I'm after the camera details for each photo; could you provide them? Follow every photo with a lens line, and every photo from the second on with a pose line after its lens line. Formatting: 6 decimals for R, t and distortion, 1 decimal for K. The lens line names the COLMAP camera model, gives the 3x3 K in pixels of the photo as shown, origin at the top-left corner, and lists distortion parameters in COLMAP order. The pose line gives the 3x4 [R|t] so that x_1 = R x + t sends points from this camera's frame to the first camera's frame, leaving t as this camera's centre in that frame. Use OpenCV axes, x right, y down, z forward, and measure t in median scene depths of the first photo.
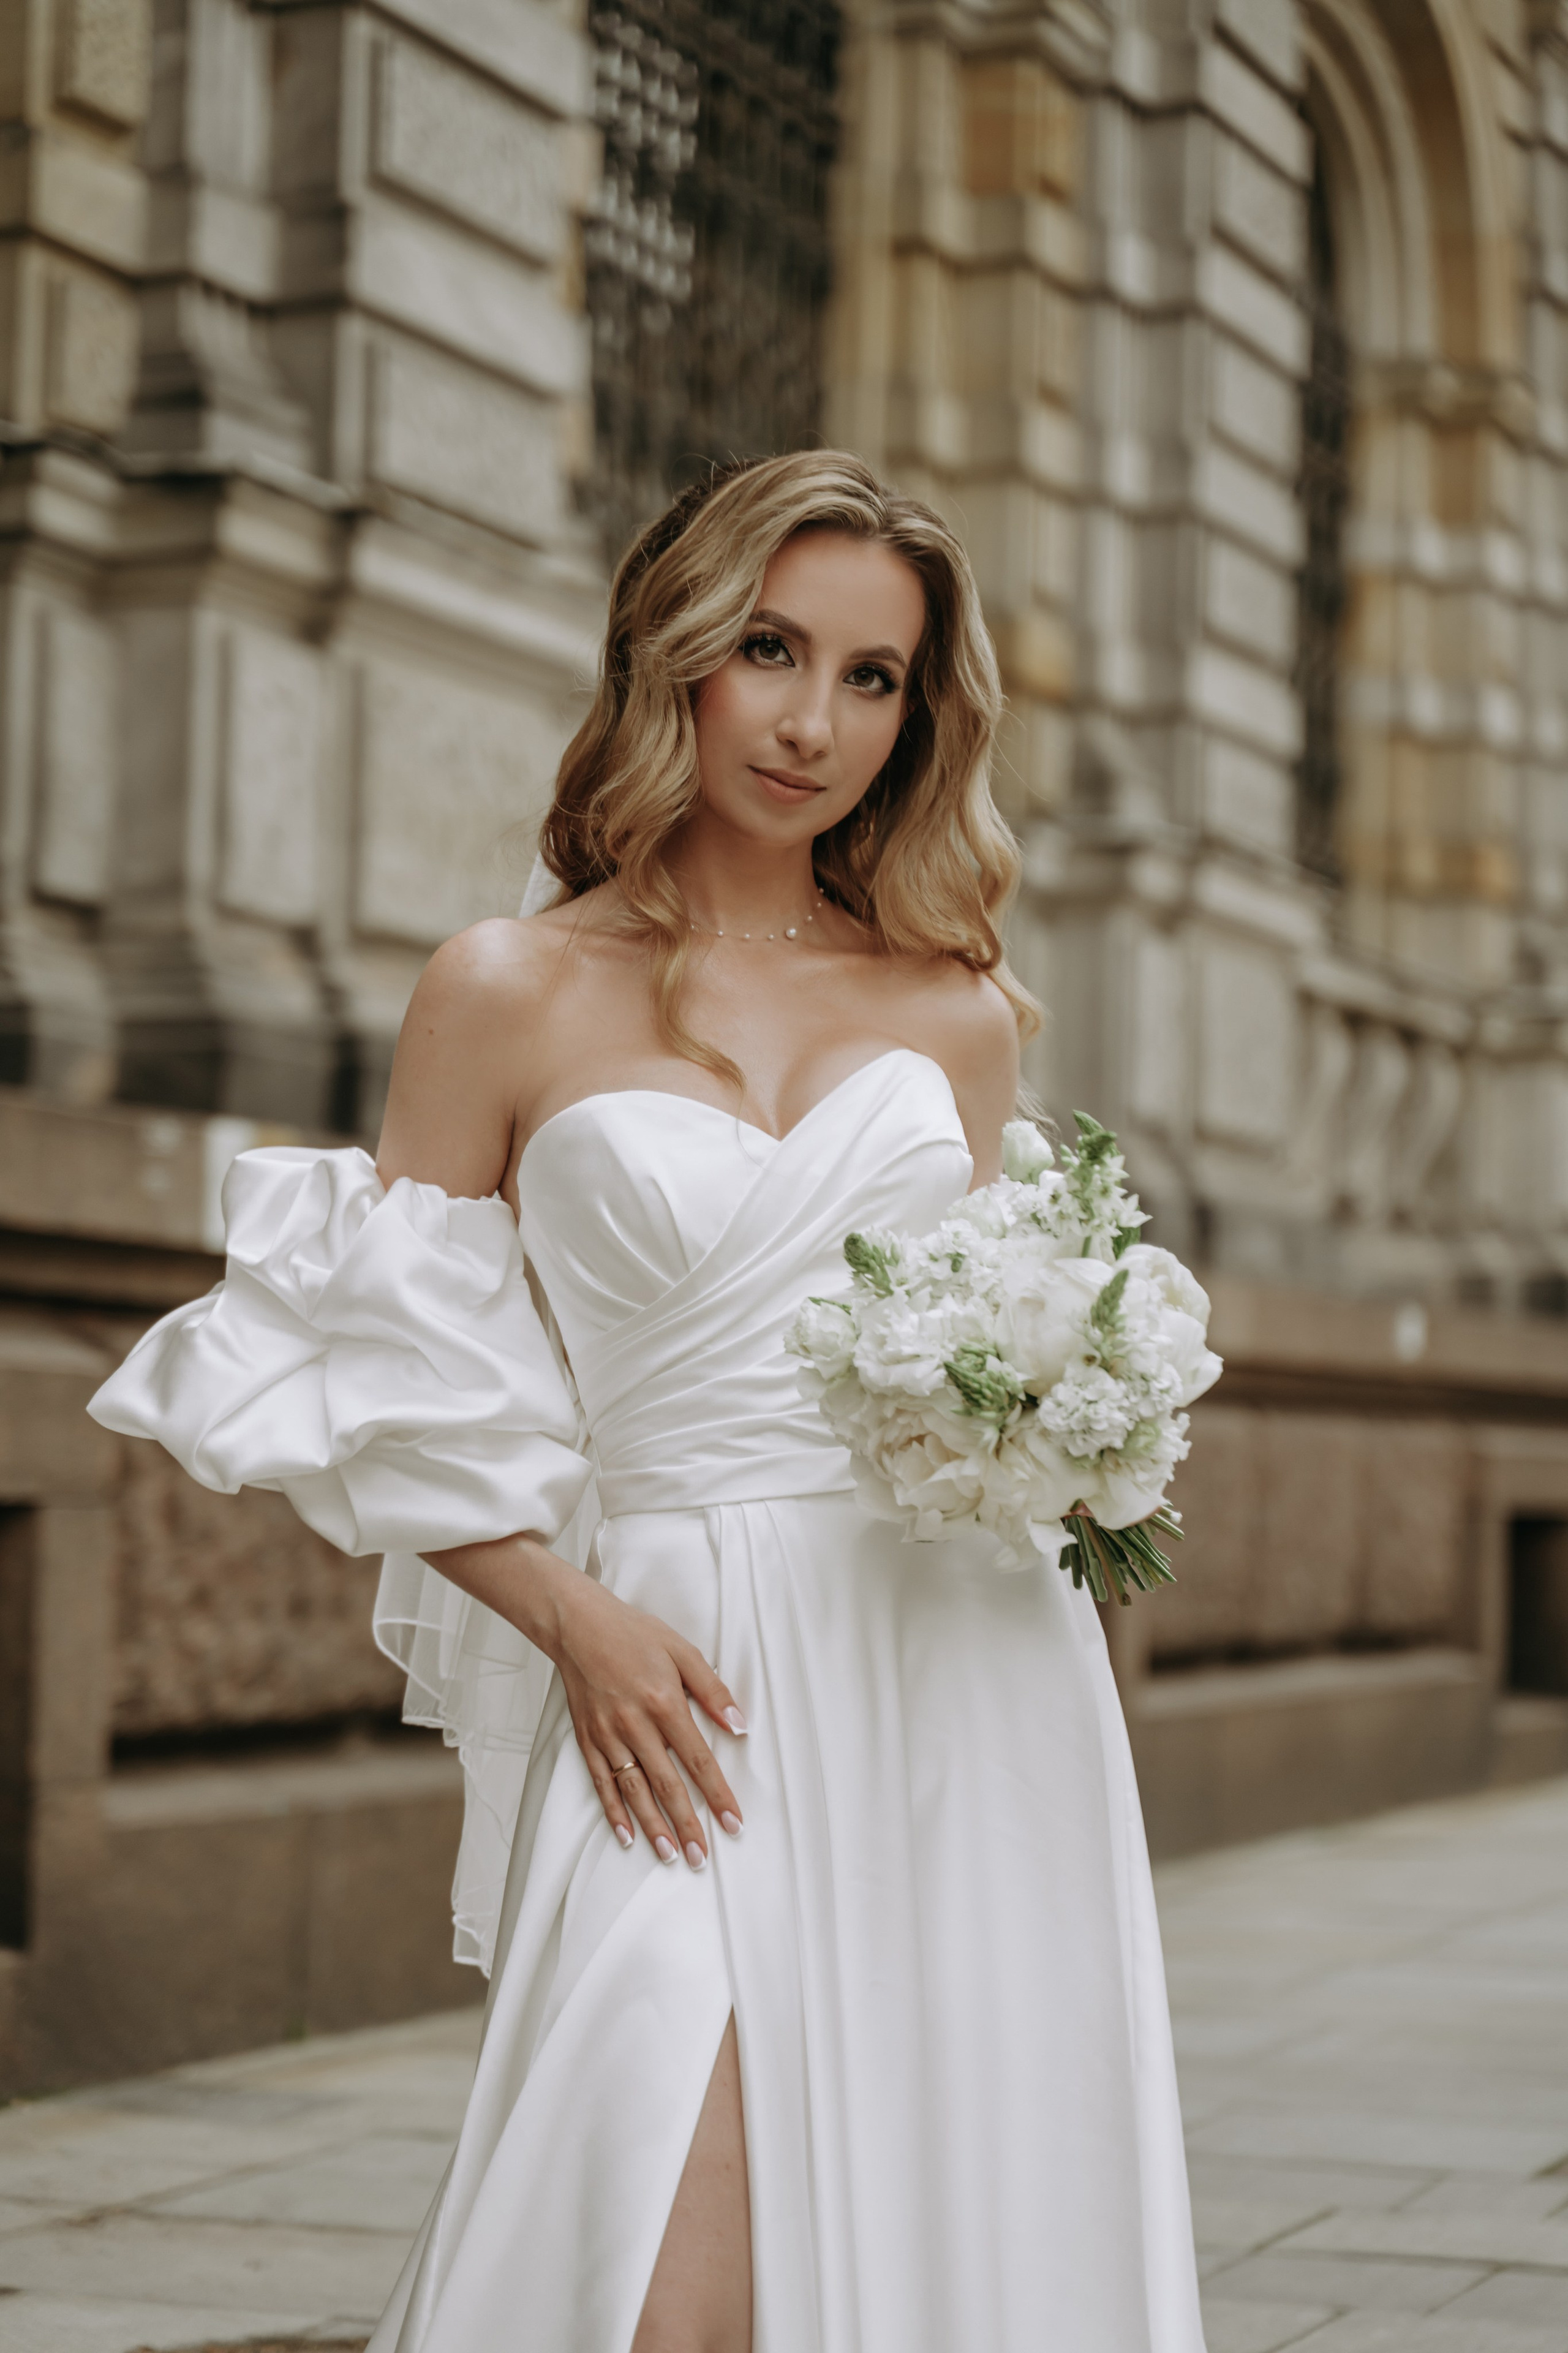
lens RADIAL K [[5026.3, 0, 775.2], [0, 5026.3, 1164.3], [0, 0, 1]] dist [-0.122573, 0.000000]
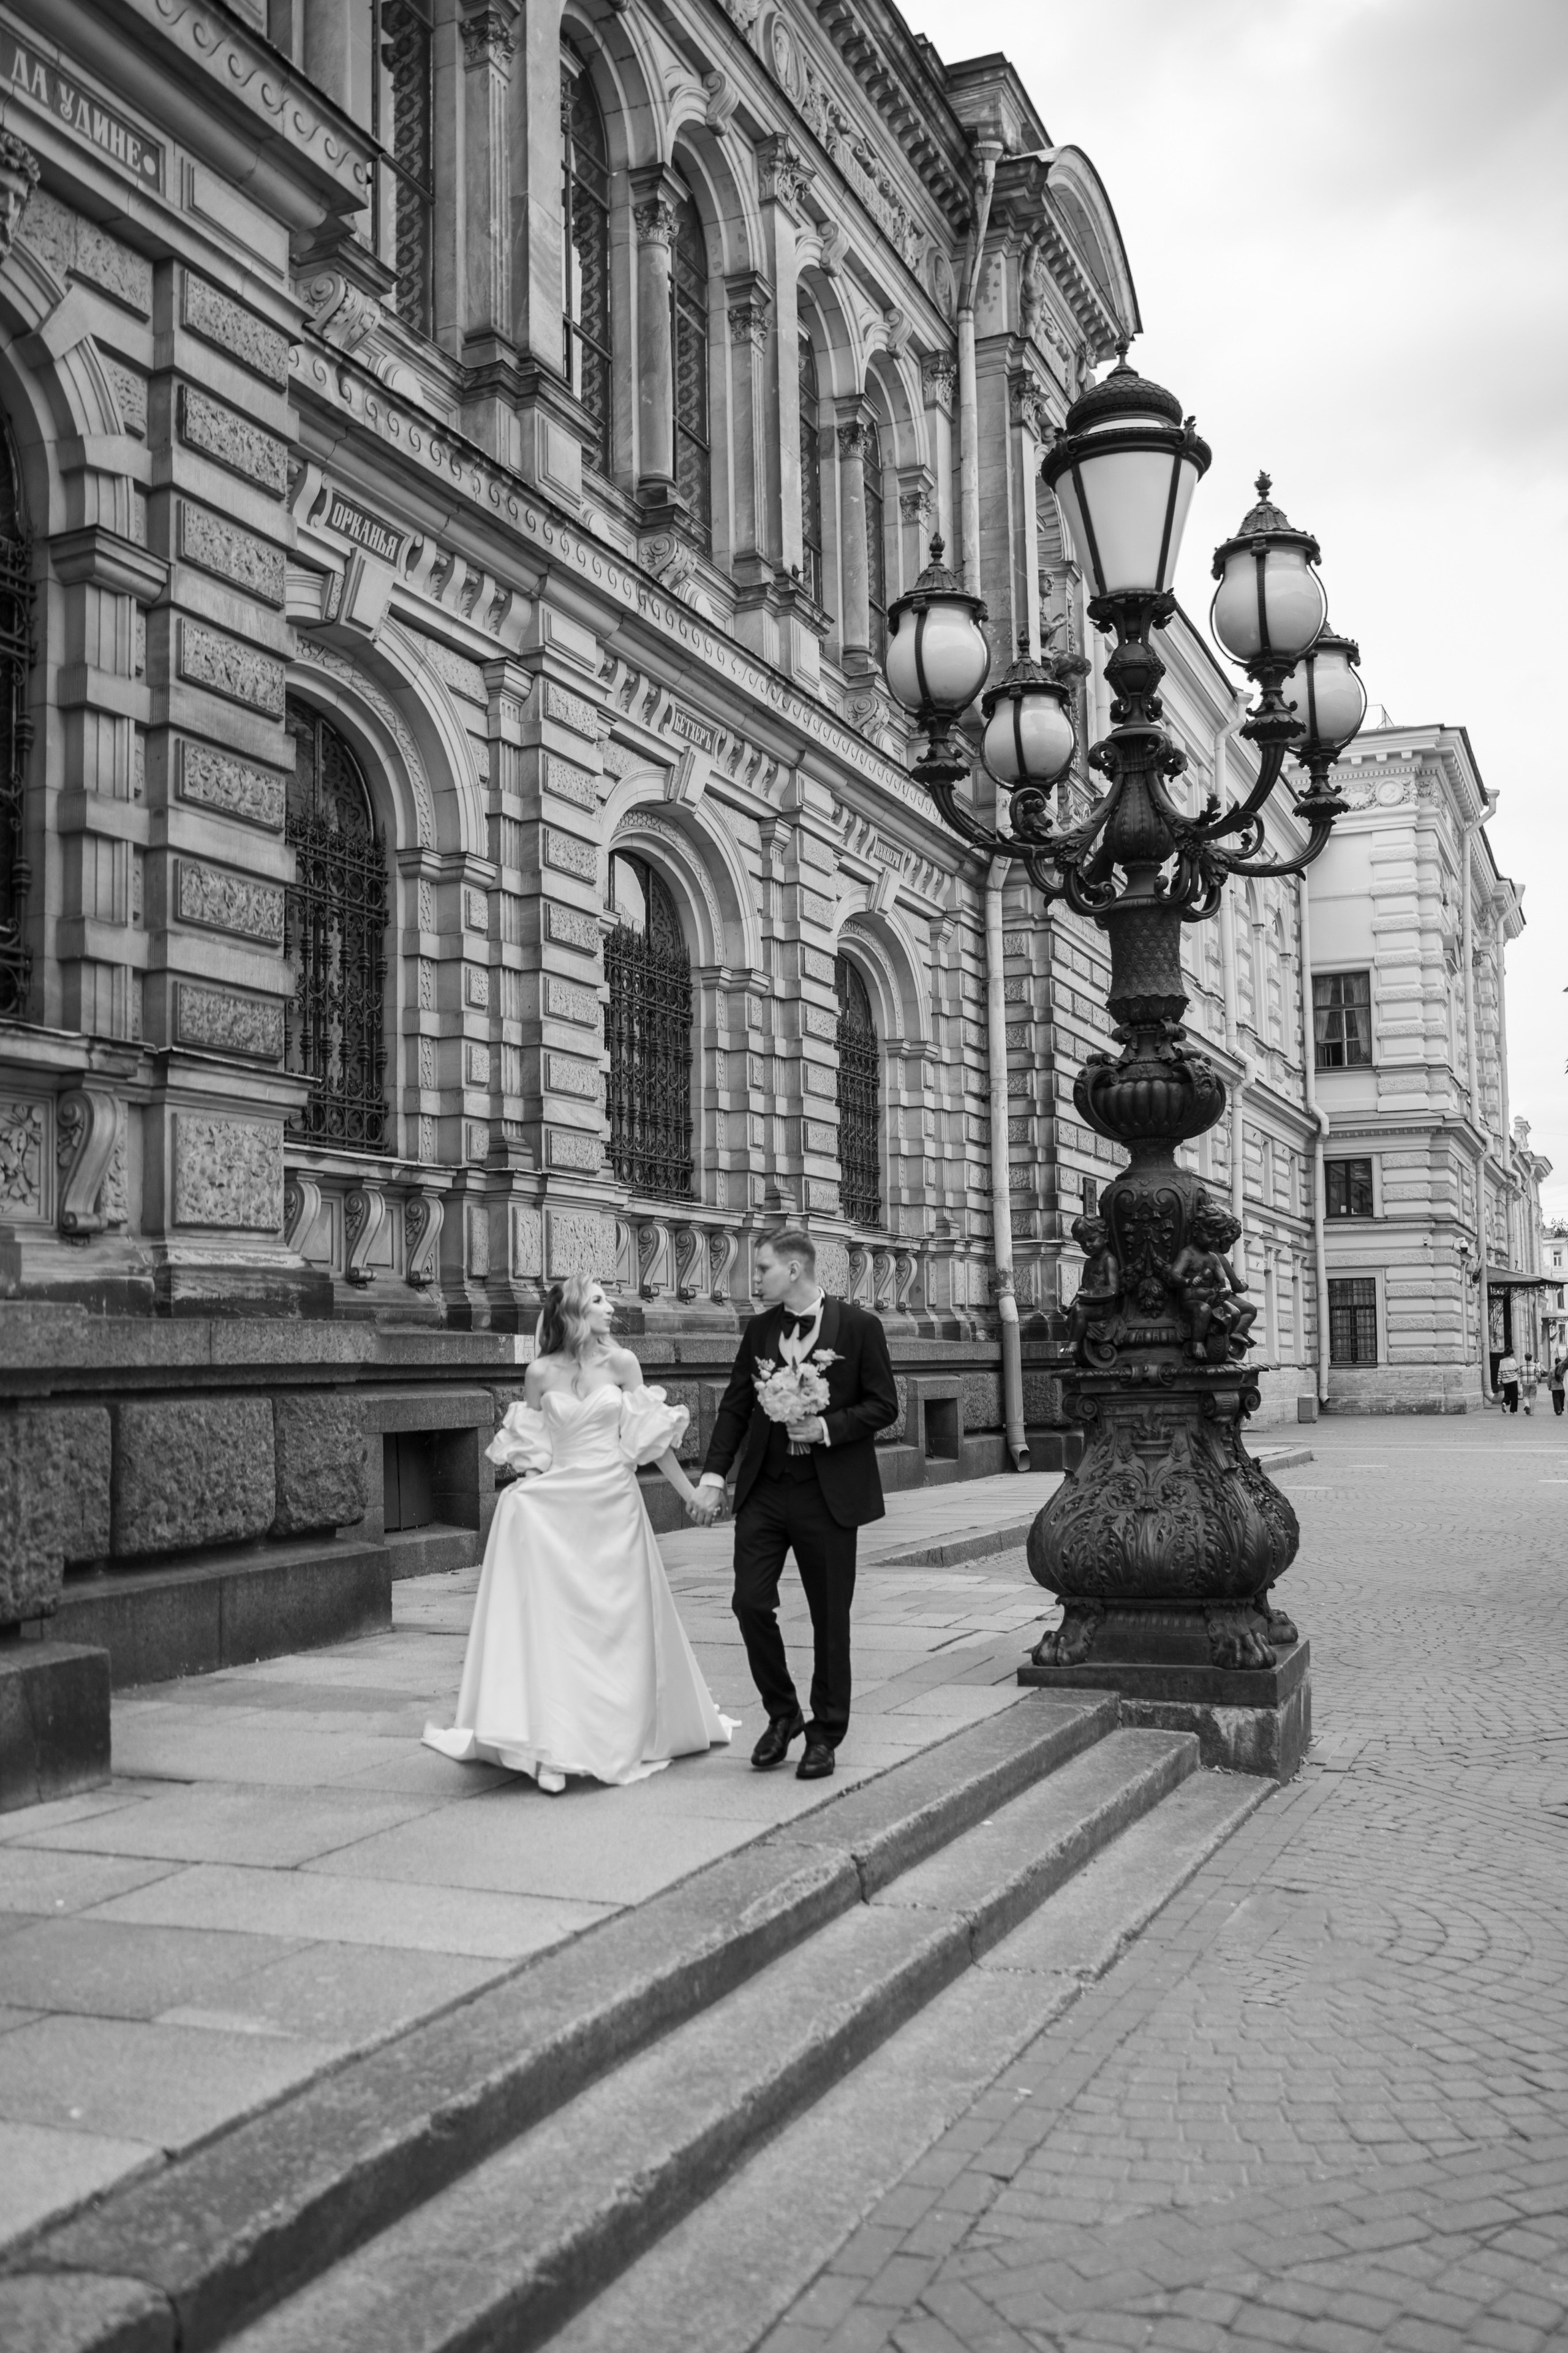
lens RADIAL K [[2254.9, 0, 903.9], [0, 2254.9, 1205.5], [0, 0, 1]] dist [-0.022498, 0.000000]
pose [[0.998112, -0.041868, 0.044936, 0.117635], [0.042435, 0.999030, -0.011754, -0.069767], [-0.044400, 0.013639, 0.998921, -0.800679]]
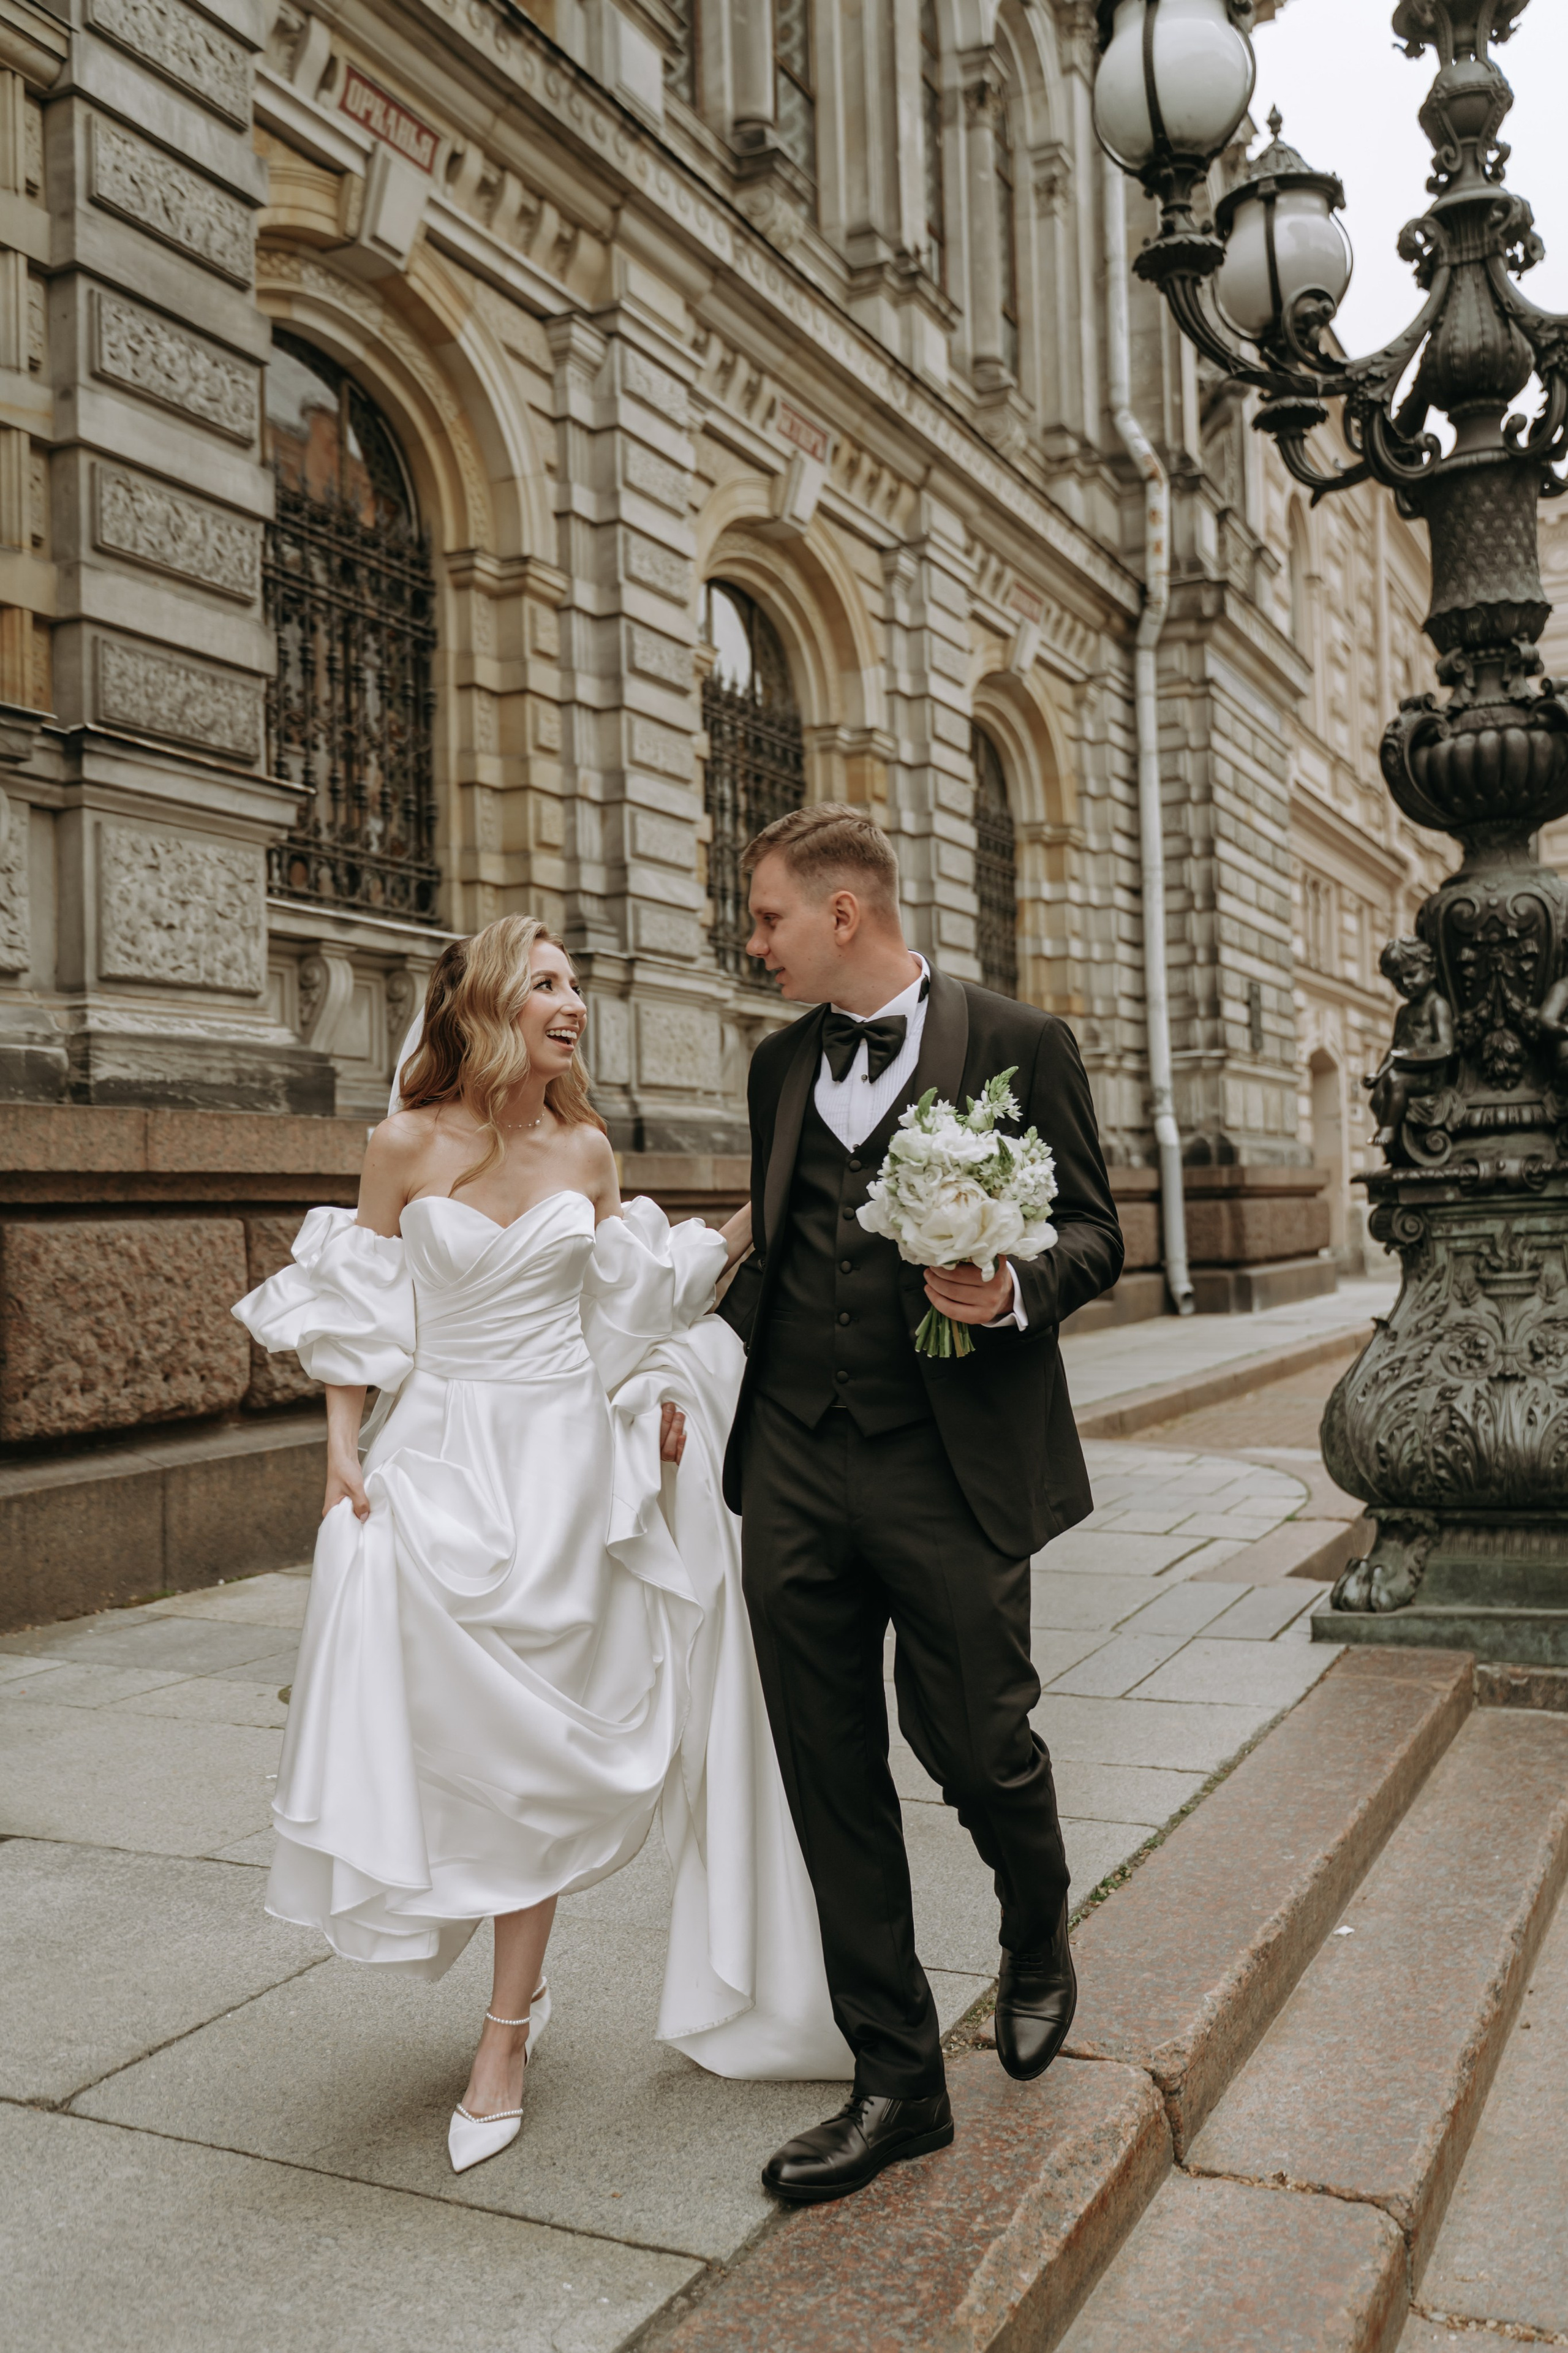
lens RADIAL K [[2216.9, 0, 774.7], [0, 2216.9, 1171.1], [0, 0, 1]] dist [-0.015929, 0.000000]
pose [[0.996767, -0.051619, -0.061570, 0.089731], [0.053888, 0.997906, 0.035767, -0.035791], [0.059595, -0.038970, 0.997462, -0.451499]]
